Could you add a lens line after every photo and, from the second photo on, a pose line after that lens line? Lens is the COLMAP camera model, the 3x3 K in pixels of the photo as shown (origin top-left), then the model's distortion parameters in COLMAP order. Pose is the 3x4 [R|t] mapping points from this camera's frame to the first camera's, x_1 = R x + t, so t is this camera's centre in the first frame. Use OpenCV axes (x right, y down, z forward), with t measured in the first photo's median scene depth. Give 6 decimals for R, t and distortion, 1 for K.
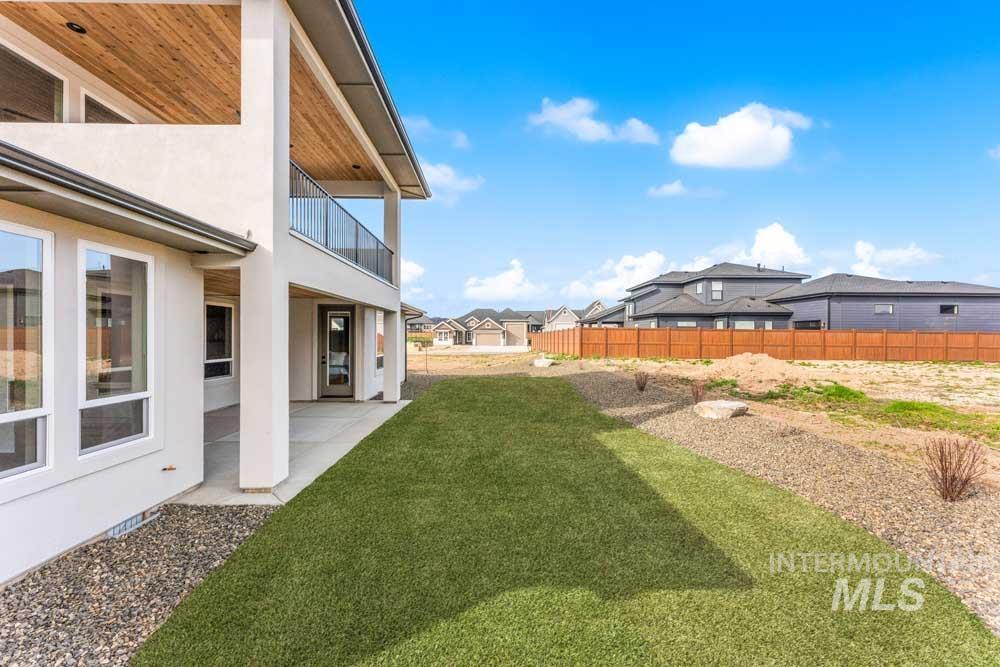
lens RADIAL K [[401.5, 0, 500.0], [0, 401.5, 333.5], [0, 0, 1]] dist [-0.000385, 0.000013]
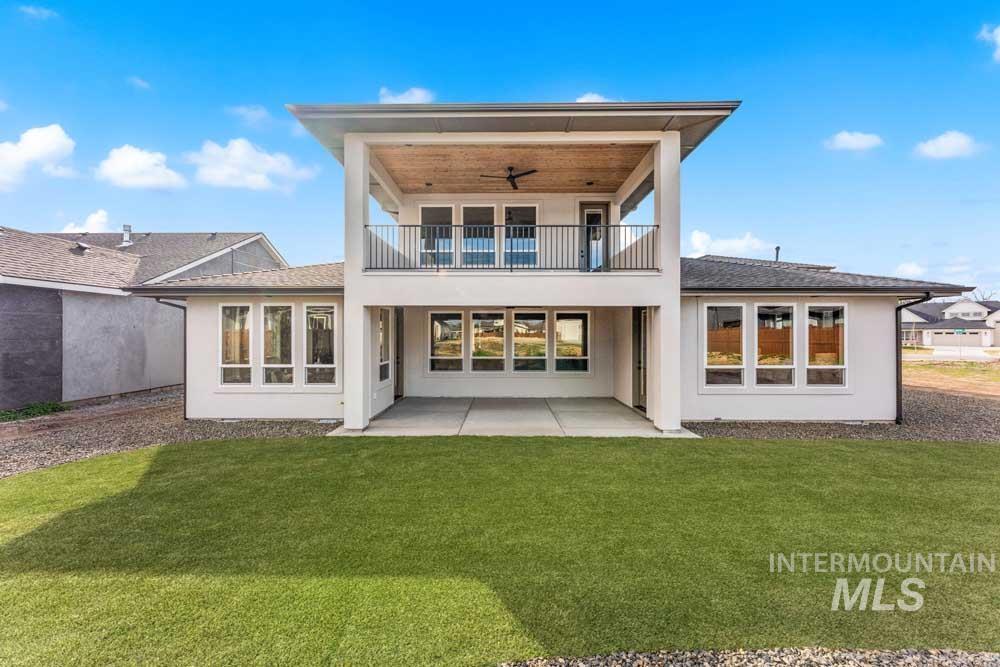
lens RADIAL K [[404.7, 0, 496.8], [0, 404.7, 329.4], [0, 0, 1]] dist [0.001545, -0.000033]
pose [[-0.046490, -0.016953, -0.998775, 0.456819], [0.007198, 0.999824, -0.017306, -0.001453], [0.998893, -0.007994, -0.046360, 0.702261]]
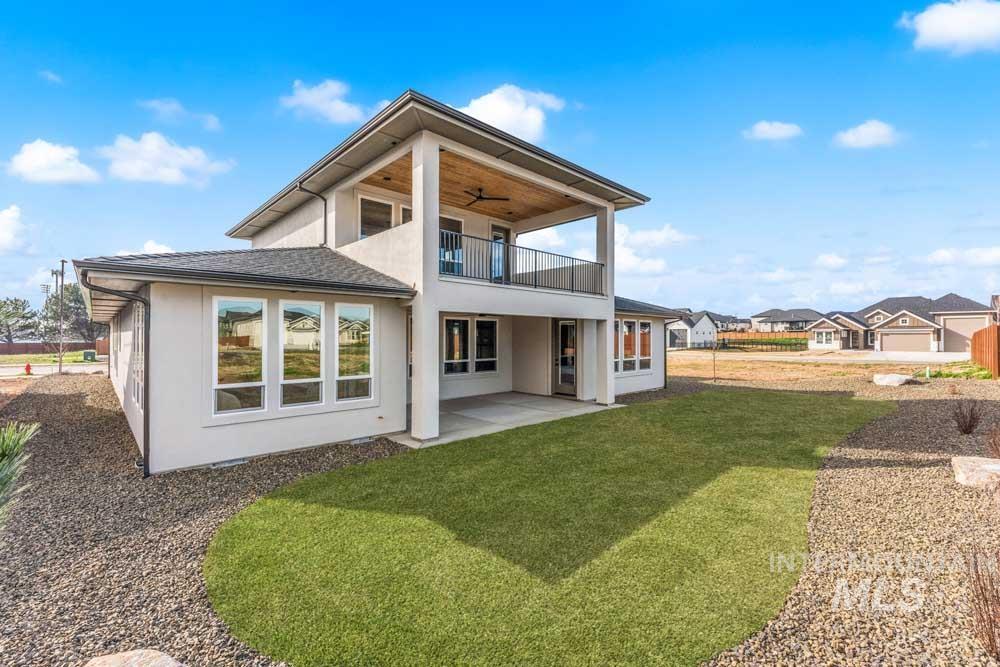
lens RADIAL K [[430.9, 0, 500.0], [0, 430.9, 333.5], [0, 0, 1]] dist [-0.000237, -0.000054]
pose [[0.664802, -0.008374, -0.746973, 0.385483], [0.008017, 0.999960, -0.004075, -0.015350], [0.746977, -0.003279, 0.664842, 0.029879]]
